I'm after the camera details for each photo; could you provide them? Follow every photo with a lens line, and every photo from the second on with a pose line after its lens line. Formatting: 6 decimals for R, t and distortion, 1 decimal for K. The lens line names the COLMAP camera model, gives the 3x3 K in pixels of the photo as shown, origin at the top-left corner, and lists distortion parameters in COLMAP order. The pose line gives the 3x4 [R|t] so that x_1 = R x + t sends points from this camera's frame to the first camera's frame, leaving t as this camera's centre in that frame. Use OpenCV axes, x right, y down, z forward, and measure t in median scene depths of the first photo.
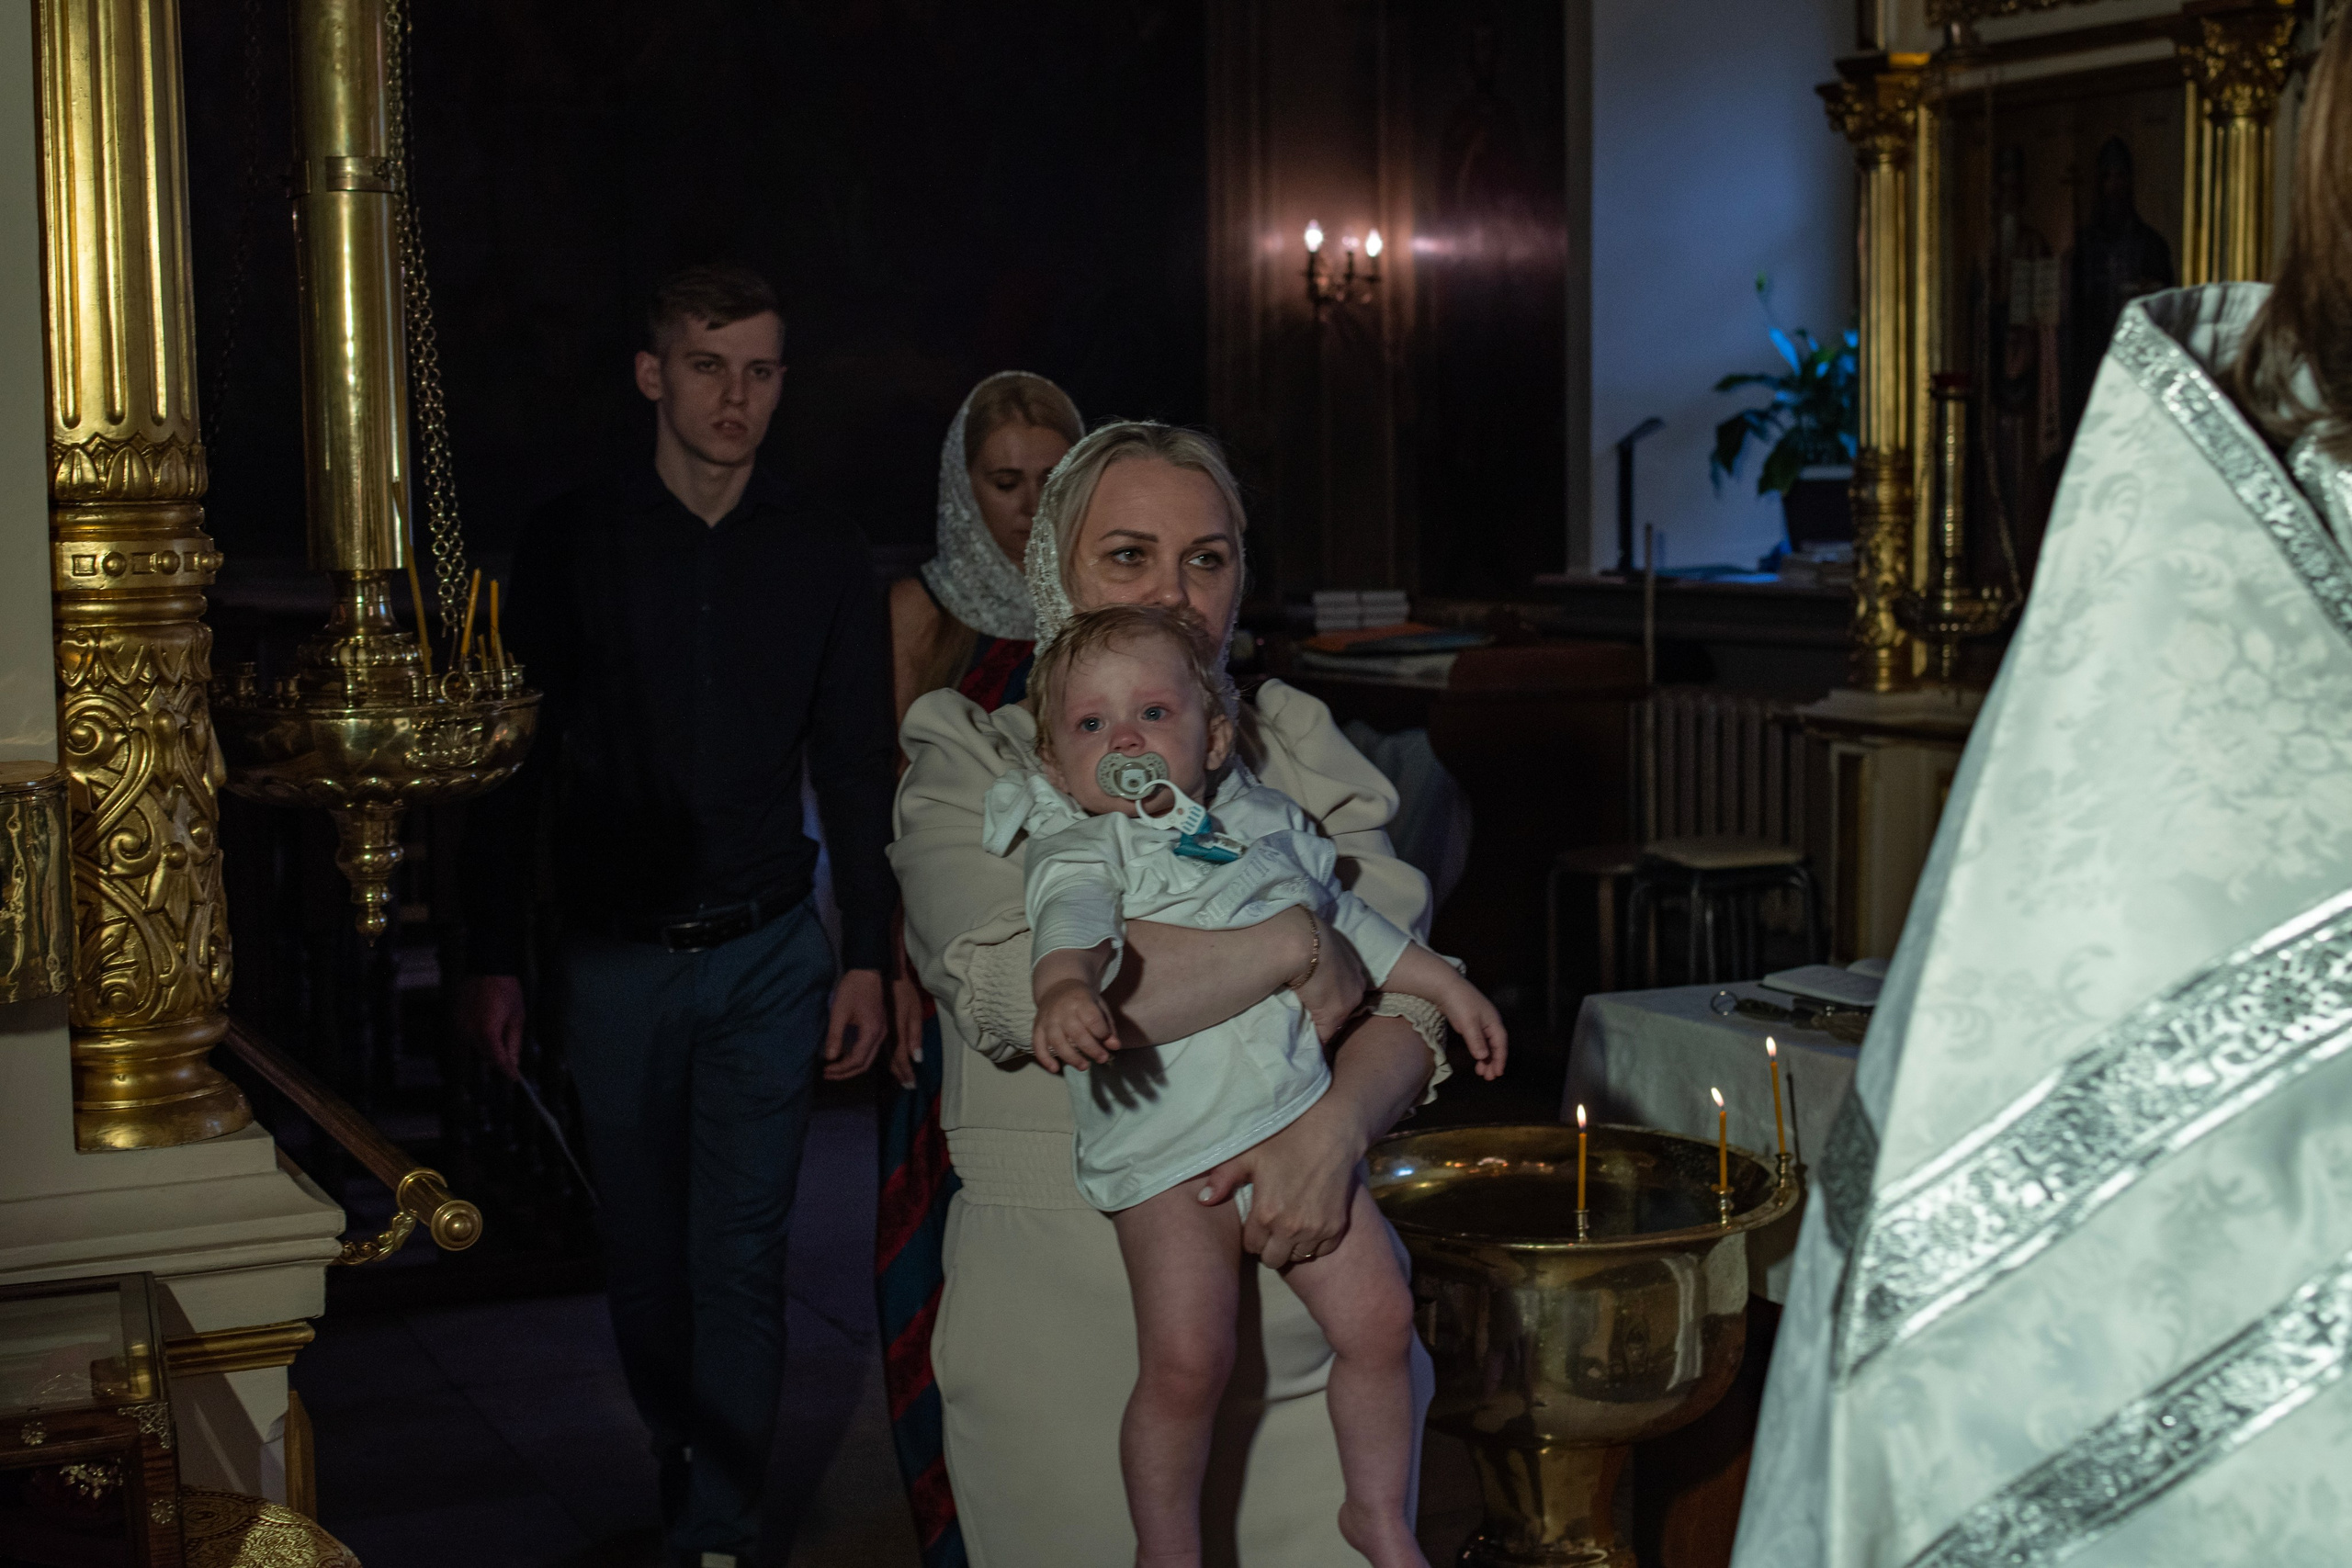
lens RADIAL K [[3149.6, 0, 1176.0], [0, 3149.6, 784.0], [0, 0, 1]] dist [-0.098874, 0.090156]
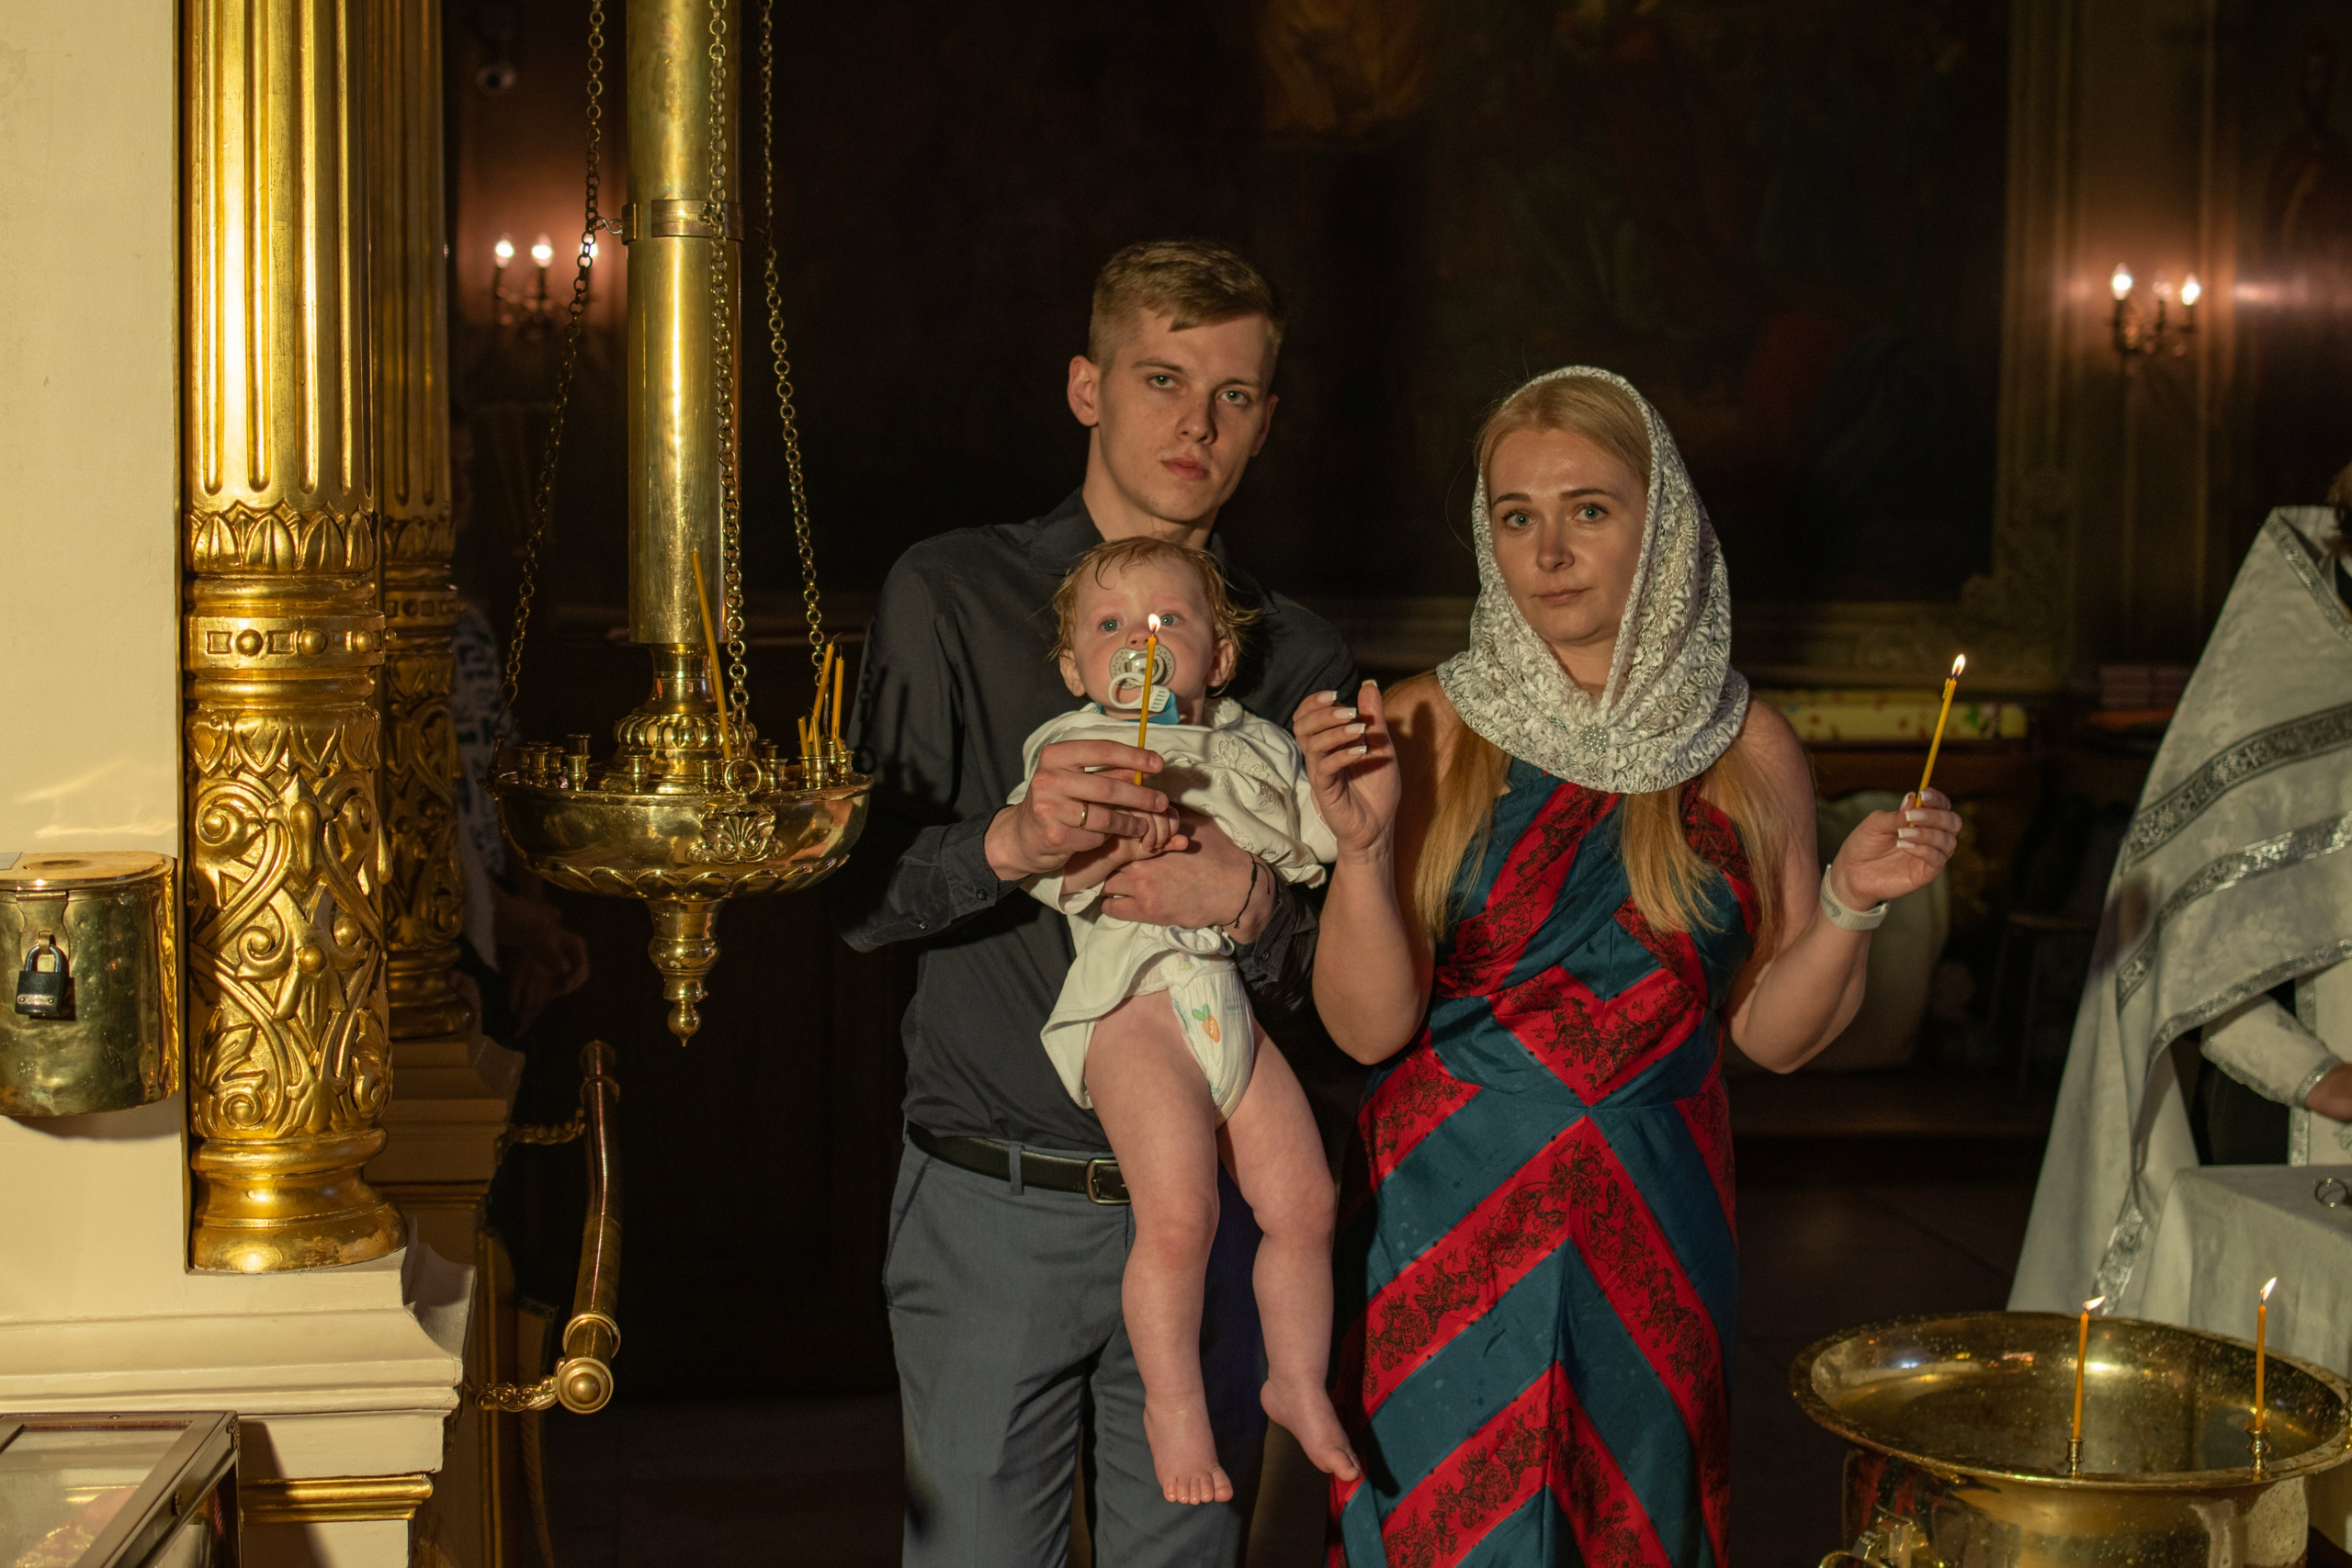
lens RADIAL K [[3149.6, 0, 1176.0], [0, 3149.6, 784.0], [0, 0, 1]] dist [-0.098874, 0.090156]
pose [[0.959053, 0.044239, -0.279749, 0.148767], [-0.047718, 0.998845, -0.005636, -0.029244], [0.279177, 0.018754, 0.960057, 0.149493]]
